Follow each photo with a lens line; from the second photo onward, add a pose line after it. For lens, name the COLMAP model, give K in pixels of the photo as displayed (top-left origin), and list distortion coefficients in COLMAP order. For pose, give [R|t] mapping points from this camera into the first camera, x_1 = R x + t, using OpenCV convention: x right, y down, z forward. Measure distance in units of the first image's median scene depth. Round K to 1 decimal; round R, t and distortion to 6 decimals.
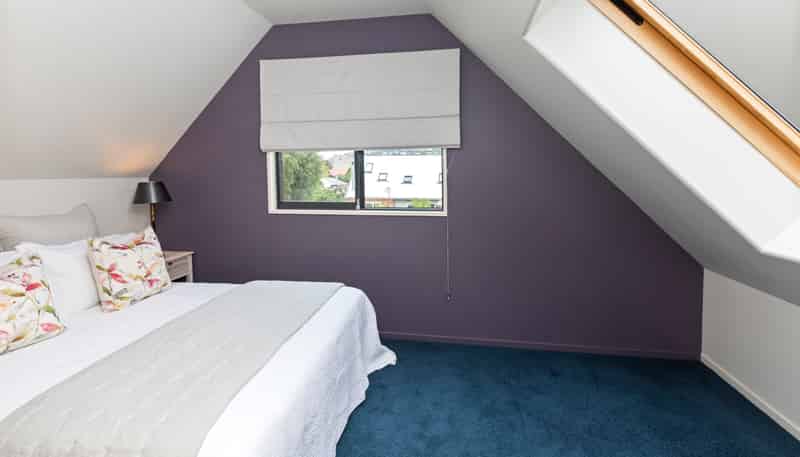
lens RADIAL K [[369.6, 0, 400.0], [0, 369.6, 189.4], [0, 0, 1]] dist [-0.000117, 0.000055]
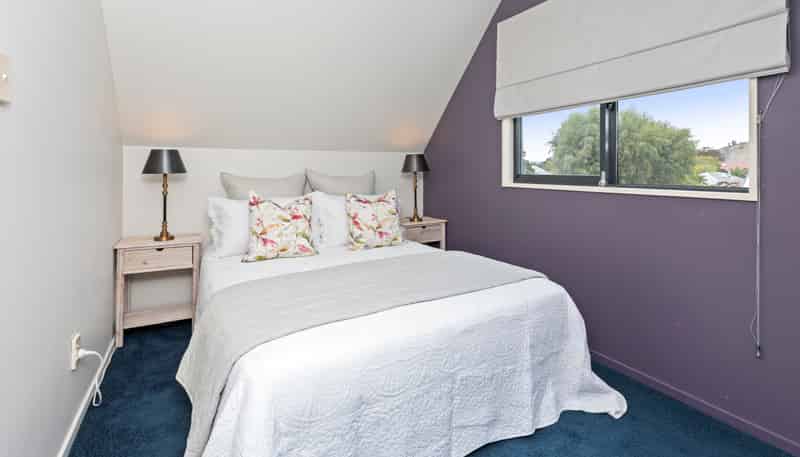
lens RADIAL K [[378.2, 0, 399.6], [0, 378.2, 170.8], [0, 0, 1]] dist [0.003401, 0.000735]
pose [[0.619819, 0.007683, -0.784707, 0.275158], [-0.036326, 0.999161, -0.018911, 0.066567], [0.783904, 0.040227, 0.619578, 0.274312]]
